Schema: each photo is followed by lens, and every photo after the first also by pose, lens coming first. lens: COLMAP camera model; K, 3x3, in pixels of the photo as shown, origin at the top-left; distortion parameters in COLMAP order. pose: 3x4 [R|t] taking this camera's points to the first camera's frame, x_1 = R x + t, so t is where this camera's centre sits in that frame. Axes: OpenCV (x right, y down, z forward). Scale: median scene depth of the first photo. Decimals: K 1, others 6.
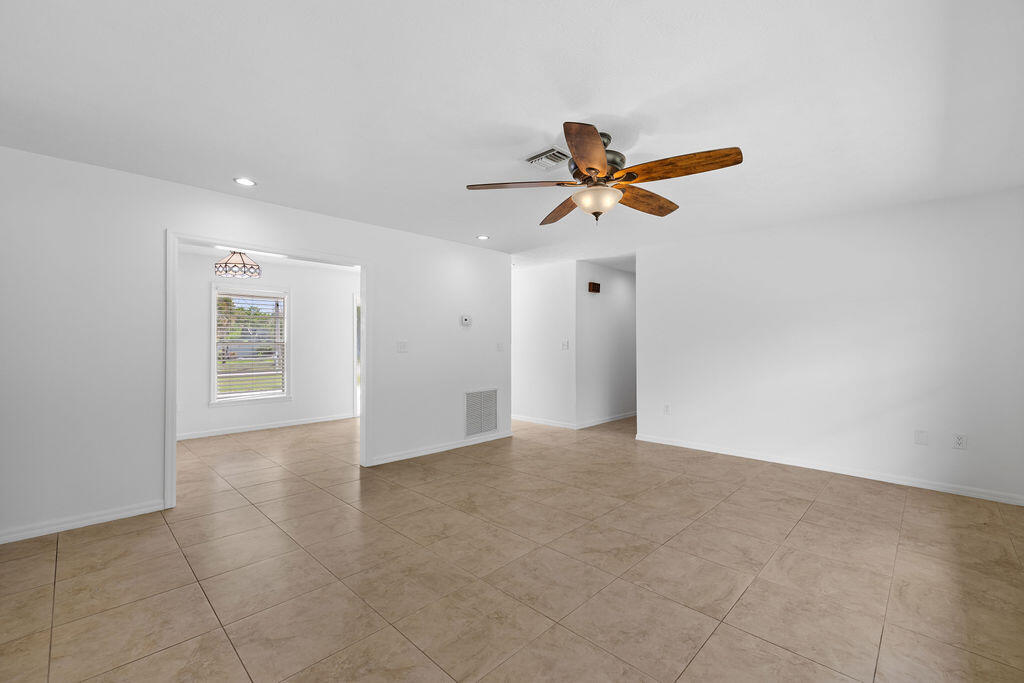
lens RADIAL K [[431.0, 0, 513.1], [0, 431.0, 345.3], [0, 0, 1]] dist [-0.001239, -0.001075]
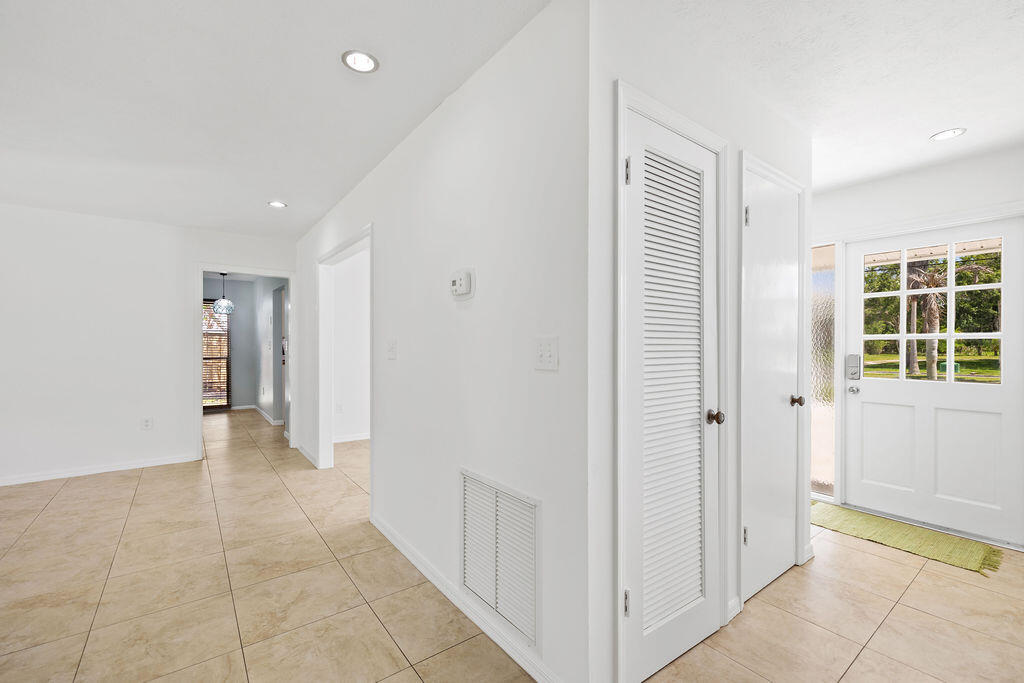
lens RADIAL K [[431.0, 0, 513.6], [0, 431.0, 342.8], [0, 0, 1]] dist [-0.001239, -0.001075]
pose [[-0.144080, 0.000299, -0.989566, 0.459711], [0.001481, 0.999999, 0.000086, -0.007951], [0.989565, -0.001454, -0.144080, 1.917531]]
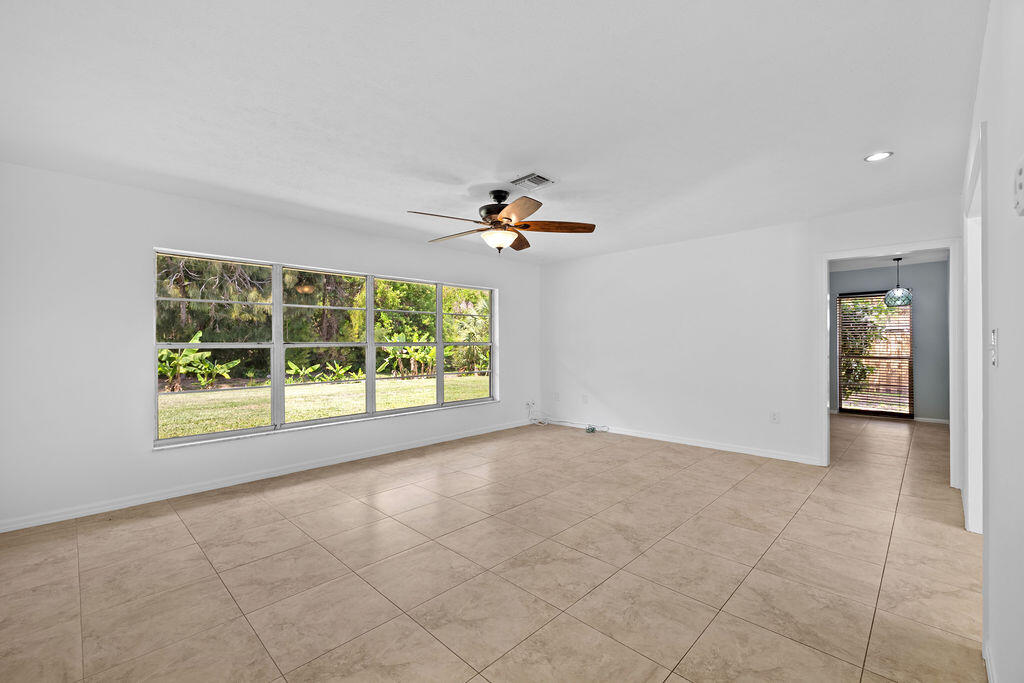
lens RADIAL K [[431.0, 0, 514.0], [0, 431.0, 344.1], [0, 0, 1]] dist [-0.001239, -0.001075]
pose [[-0.999970, 0.004221, -0.006518, 0.134681], [0.004200, 0.999986, 0.003201, -0.004346], [0.006532, 0.003174, -0.999974, 2.001101]]
